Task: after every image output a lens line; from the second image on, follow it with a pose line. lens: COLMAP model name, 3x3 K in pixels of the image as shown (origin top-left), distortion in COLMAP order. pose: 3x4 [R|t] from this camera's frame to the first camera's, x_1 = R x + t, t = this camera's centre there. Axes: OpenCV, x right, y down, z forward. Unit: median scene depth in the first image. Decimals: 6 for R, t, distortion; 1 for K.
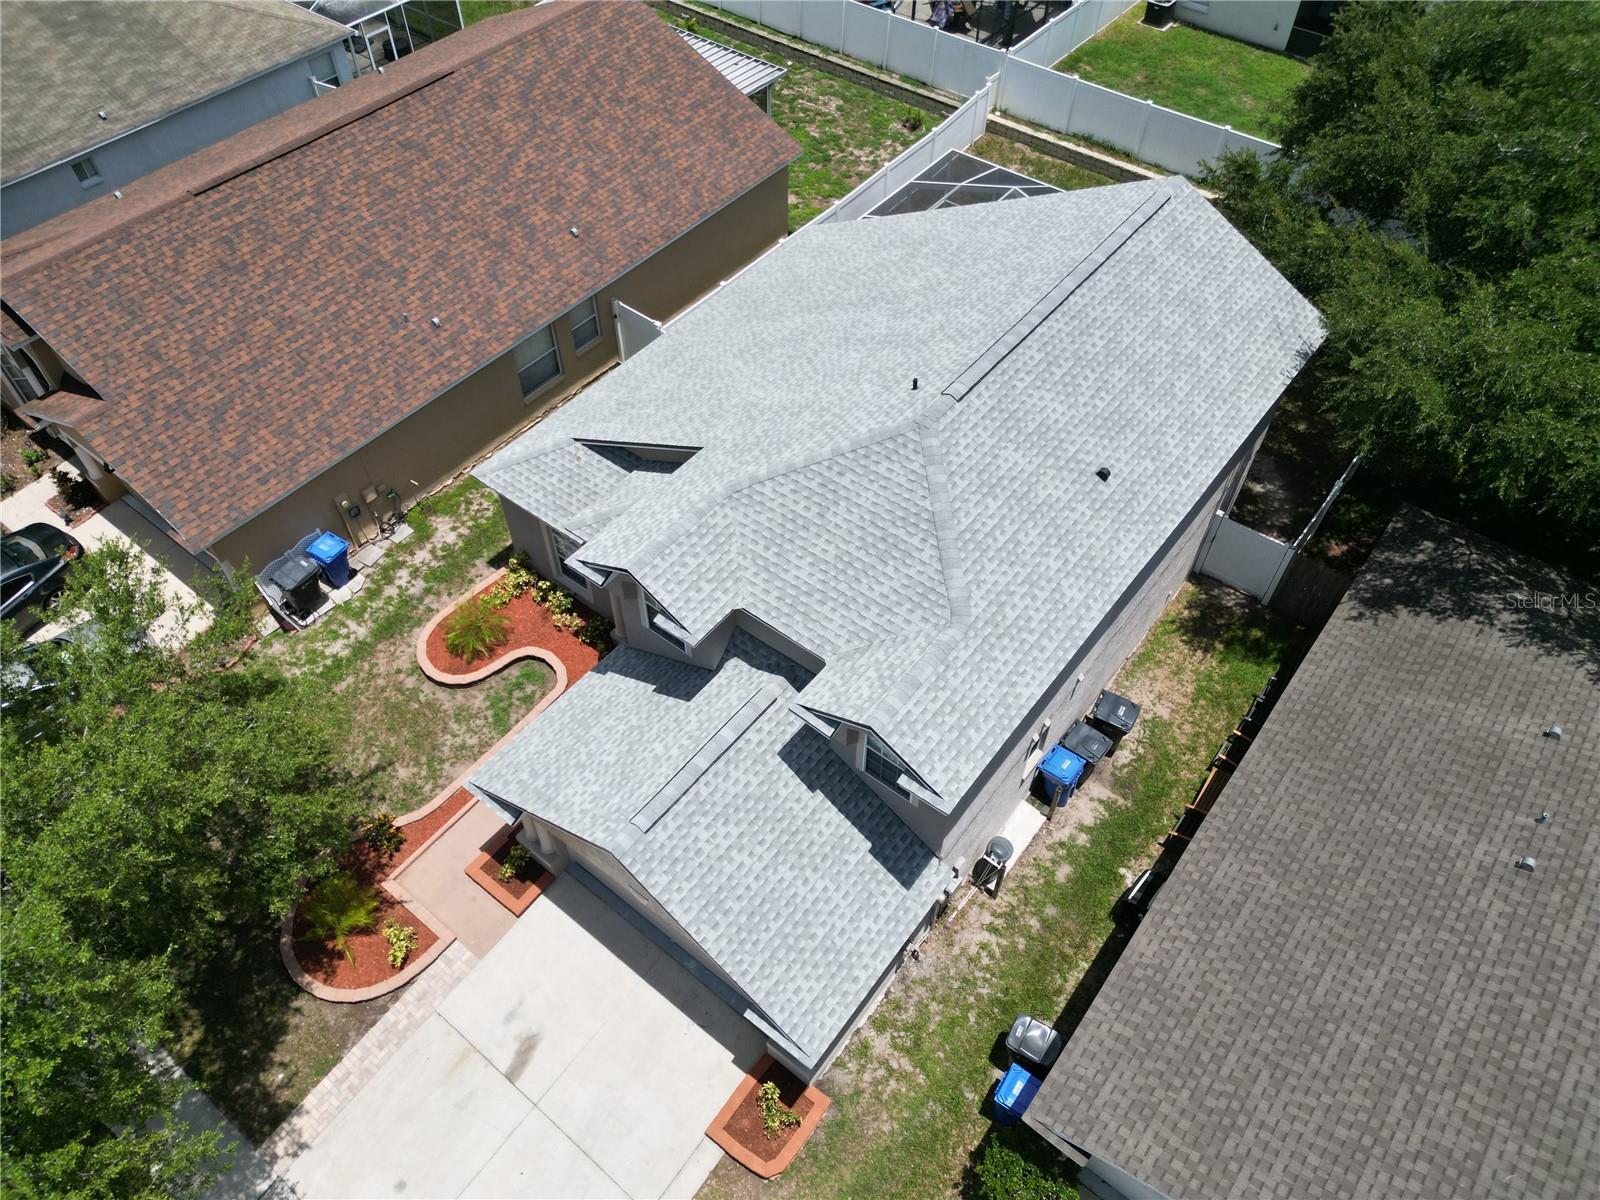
lens RADIAL K [[1123.5, 0, 783.3], [0, 1123.5, 600.4], [0, 0, 1]] dist [0.064520, -0.058350]
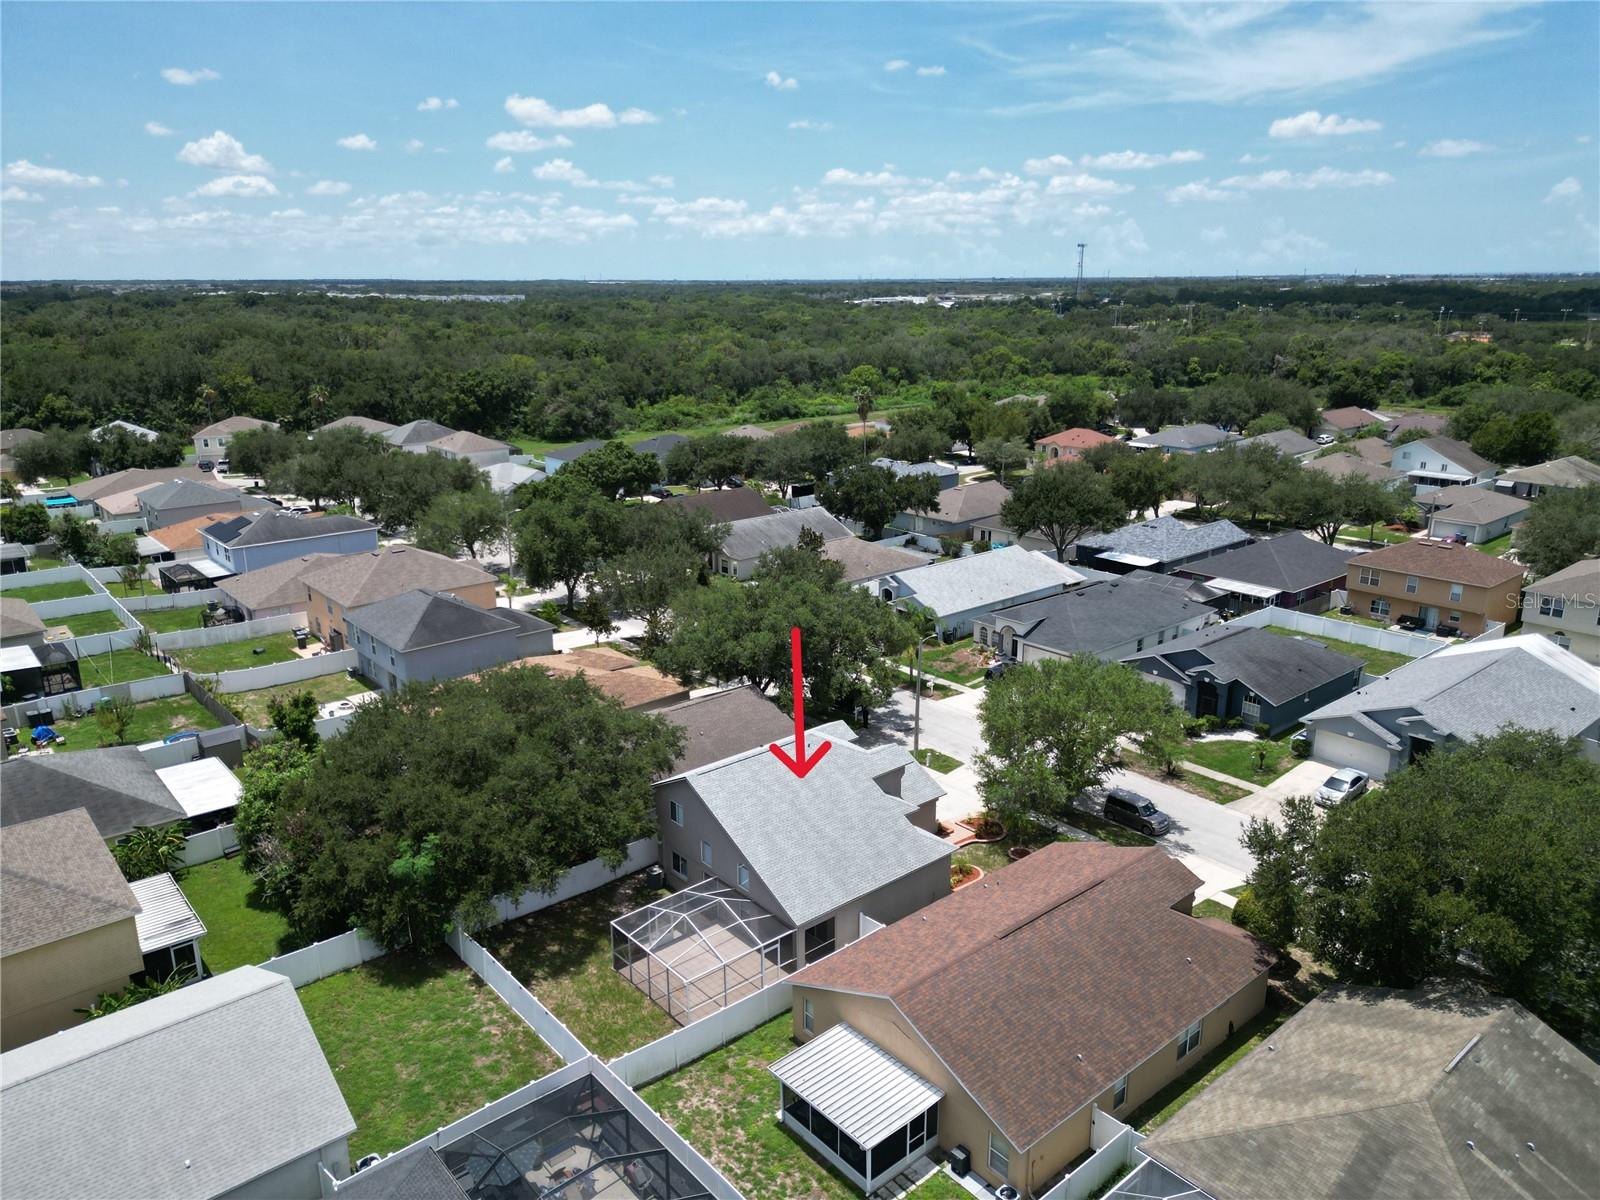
lens RADIAL K [[1119.6, 0, 785.5], [0, 1119.6, 601.6], [0, 0, 1]] dist [0.071596, -0.069168]
pose [[-0.980541, -0.040896, 0.192009, -0.368310], [0.158810, 0.409738, 0.898273, -2.808289], [-0.115409, 0.911286, -0.395270, 1.597088]]
